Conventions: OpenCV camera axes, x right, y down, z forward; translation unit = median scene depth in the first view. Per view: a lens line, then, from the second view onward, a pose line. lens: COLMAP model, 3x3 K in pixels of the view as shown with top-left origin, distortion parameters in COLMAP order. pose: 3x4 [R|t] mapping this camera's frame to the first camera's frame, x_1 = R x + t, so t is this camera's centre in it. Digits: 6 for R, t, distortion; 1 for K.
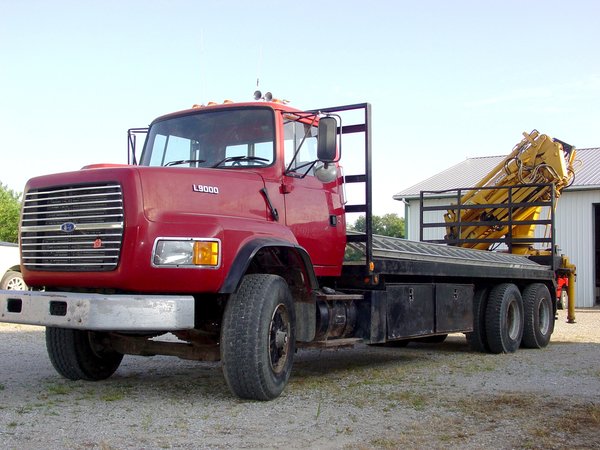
lens RADIAL K [[826.9, 0, 299.4], [0, 826.9, 224.1], [0, 0, 1]] dist [-0.061077, 0.000000]
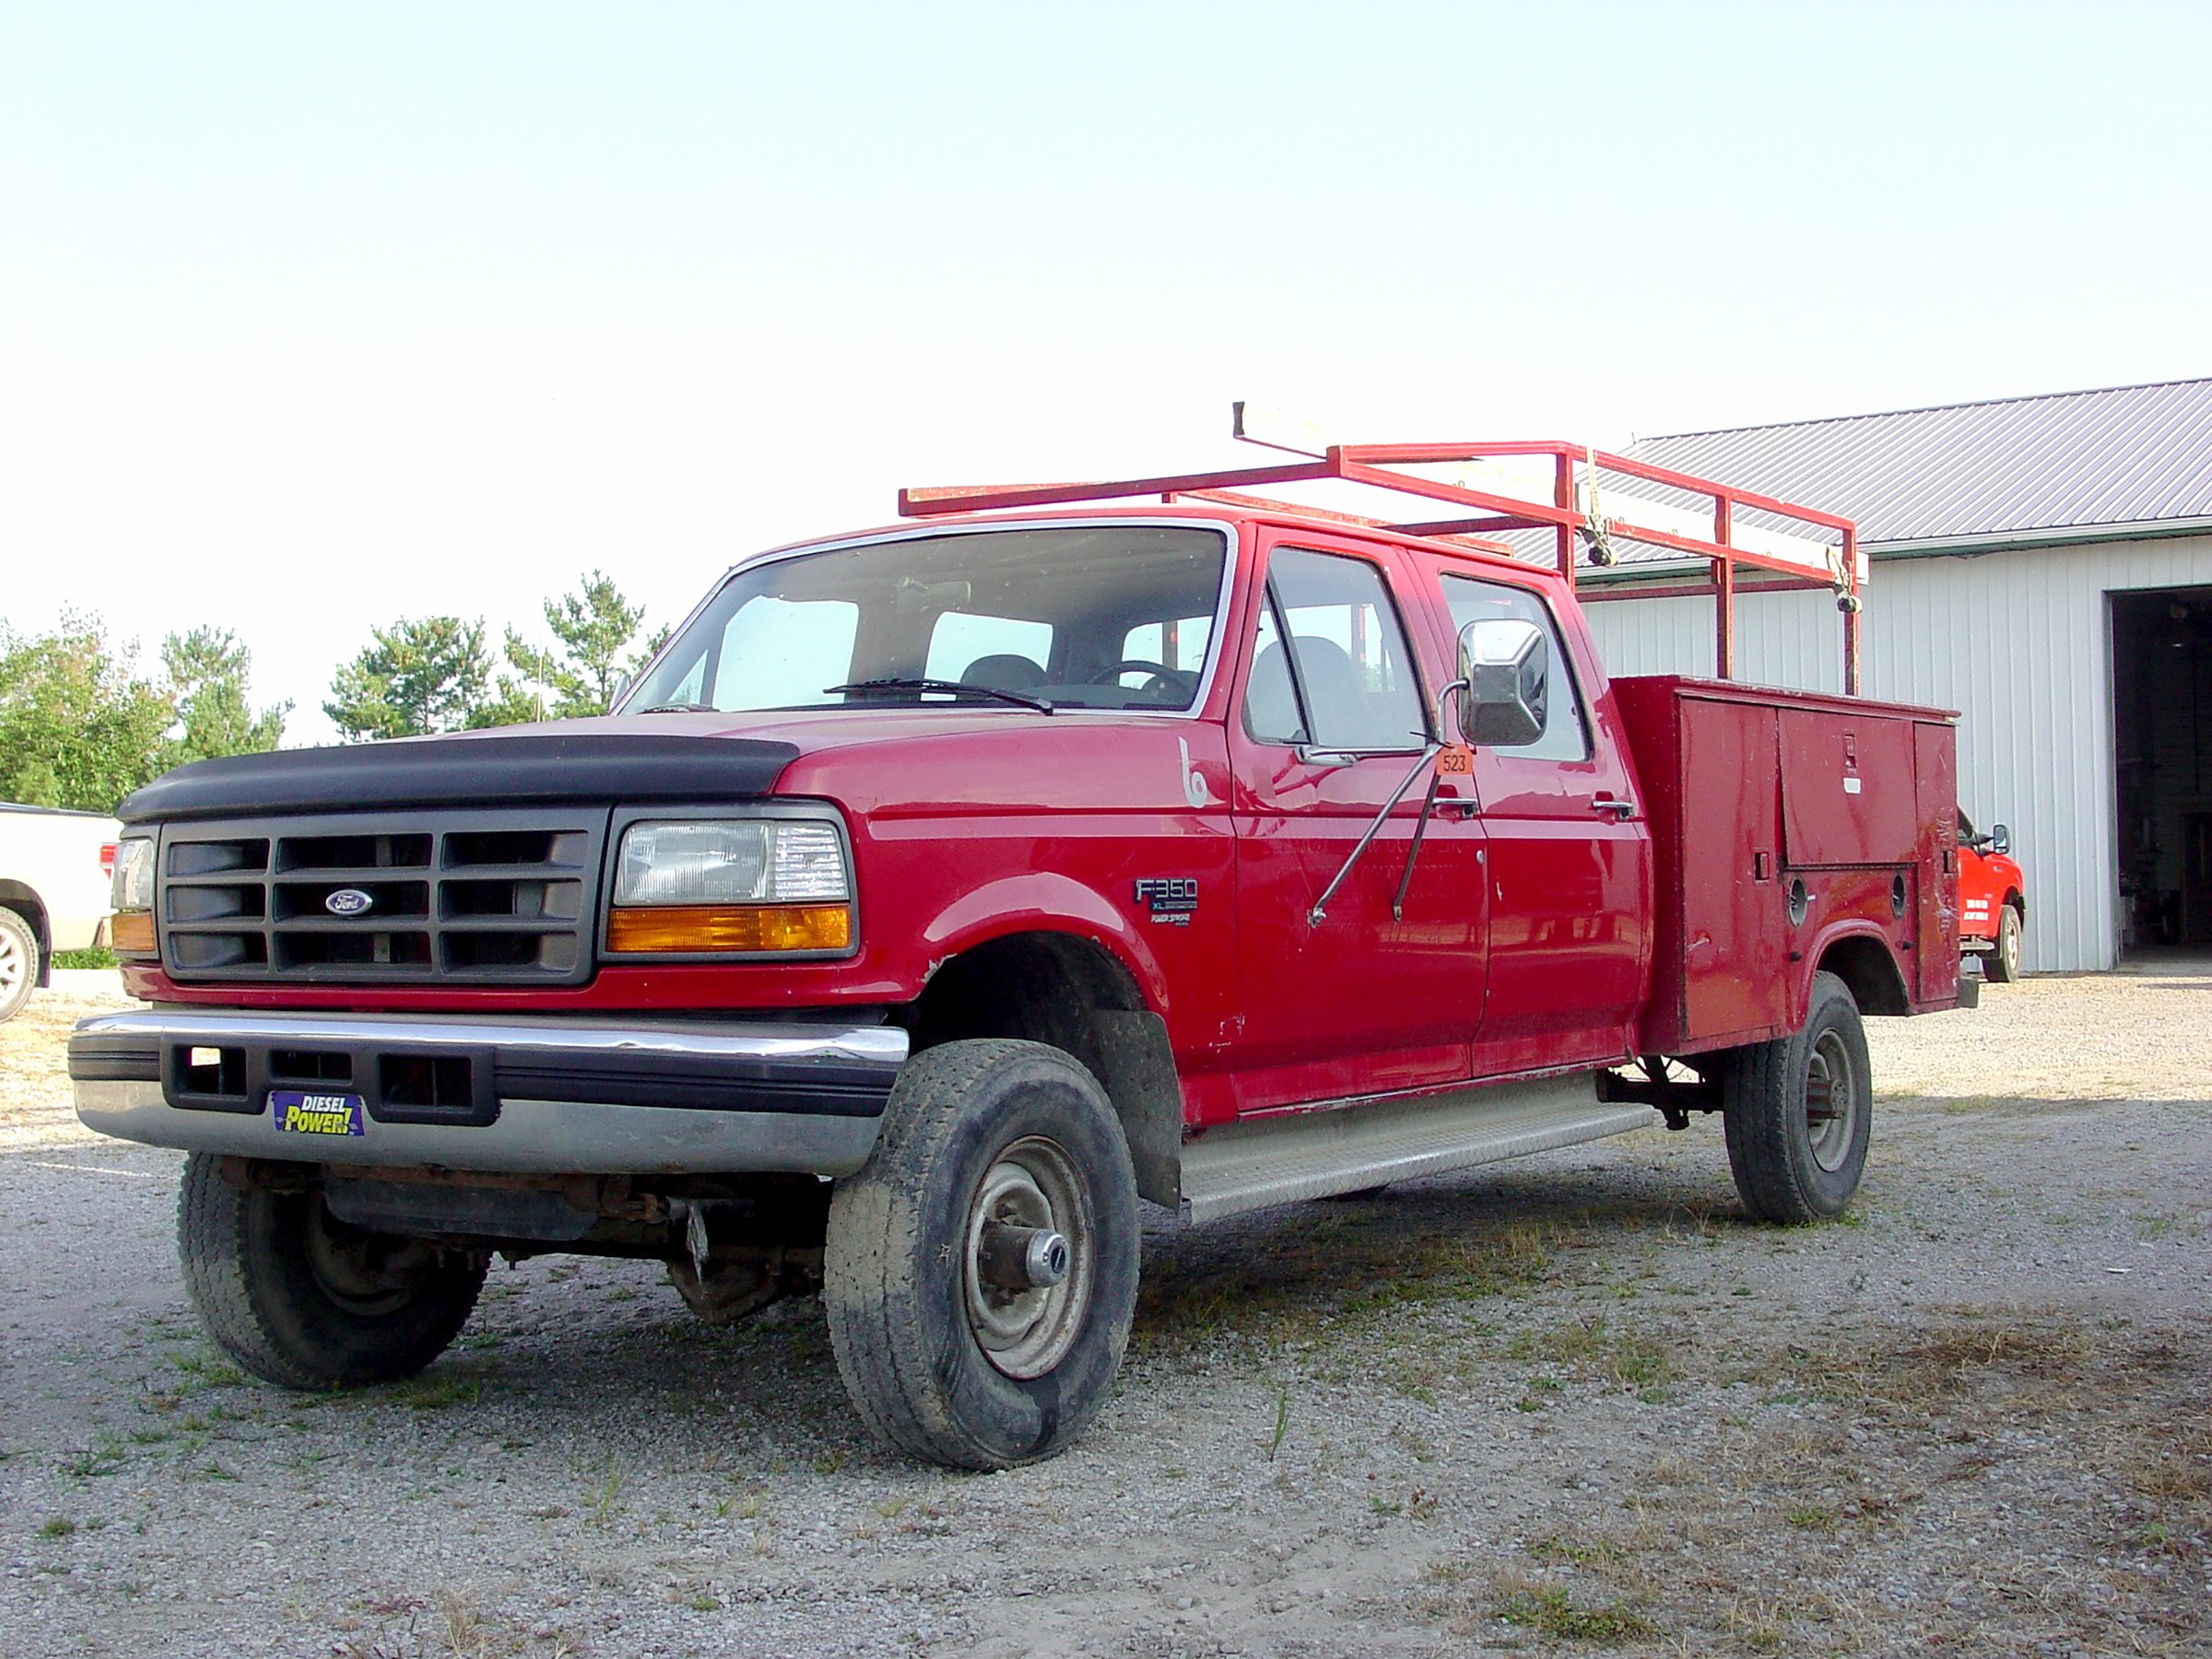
lens RADIAL K [[3048.6, 0, 1108.2], [0, 3048.6, 831.9], [0, 0, 1]] dist [-0.061077, 0.000000]
pose [[0.999176, -0.030238, 0.027088, -0.050250], [0.028990, 0.998550, 0.045351, 0.003709], [-0.028420, -0.044529, 0.998604, 0.088852]]
